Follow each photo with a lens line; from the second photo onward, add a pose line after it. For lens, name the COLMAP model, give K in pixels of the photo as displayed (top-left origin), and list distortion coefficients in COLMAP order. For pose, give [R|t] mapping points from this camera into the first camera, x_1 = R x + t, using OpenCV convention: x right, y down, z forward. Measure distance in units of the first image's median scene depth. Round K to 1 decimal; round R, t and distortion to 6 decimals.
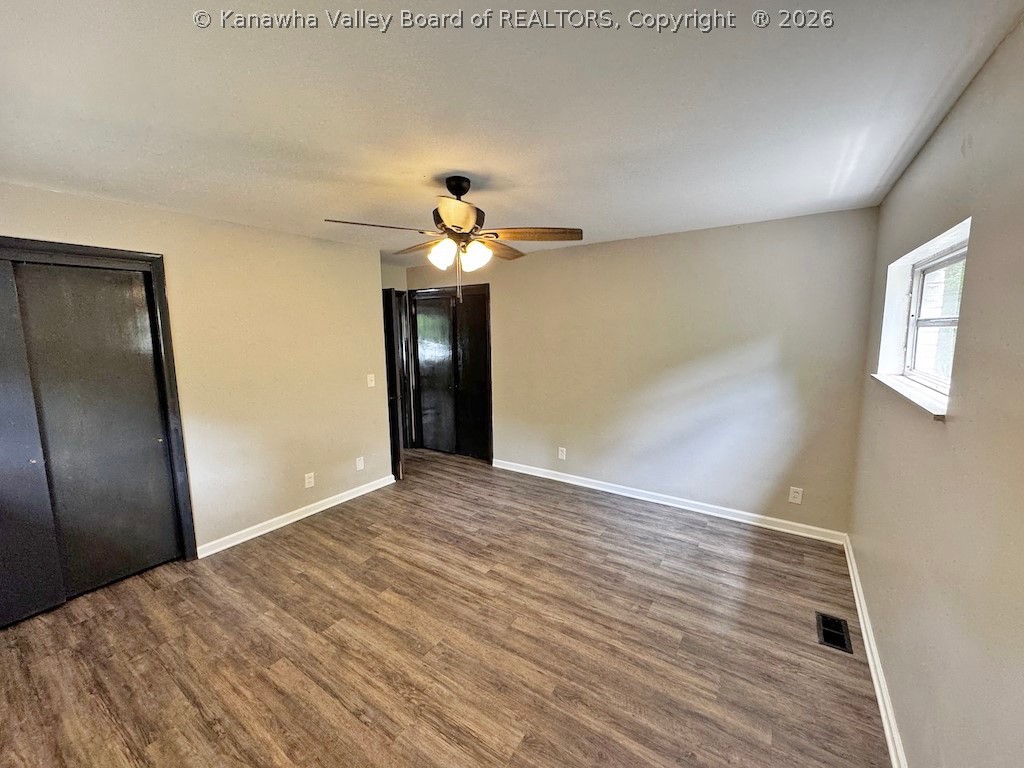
lens RADIAL K [[404.0, 0, 510.2], [0, 404.0, 378.8], [0, 0, 1]] dist [-0.001381, 0.000185]
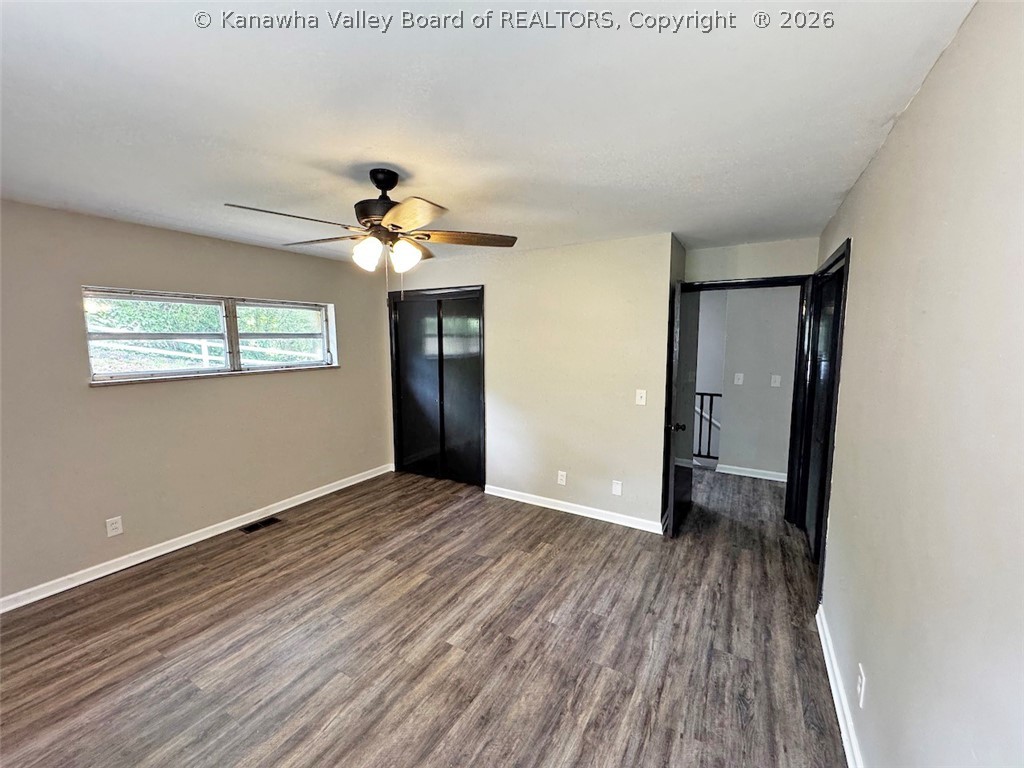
lens RADIAL K [[404.0, 0, 510.6], [0, 404.0, 385.4], [0, 0, 1]] dist [-0.001381, 0.000185]
pose [[0.070462, 0.127527, -0.989329, 0.618675], [-0.123441, 0.985286, 0.118214, -0.115653], [0.989847, 0.113794, 0.085168, 0.925499]]
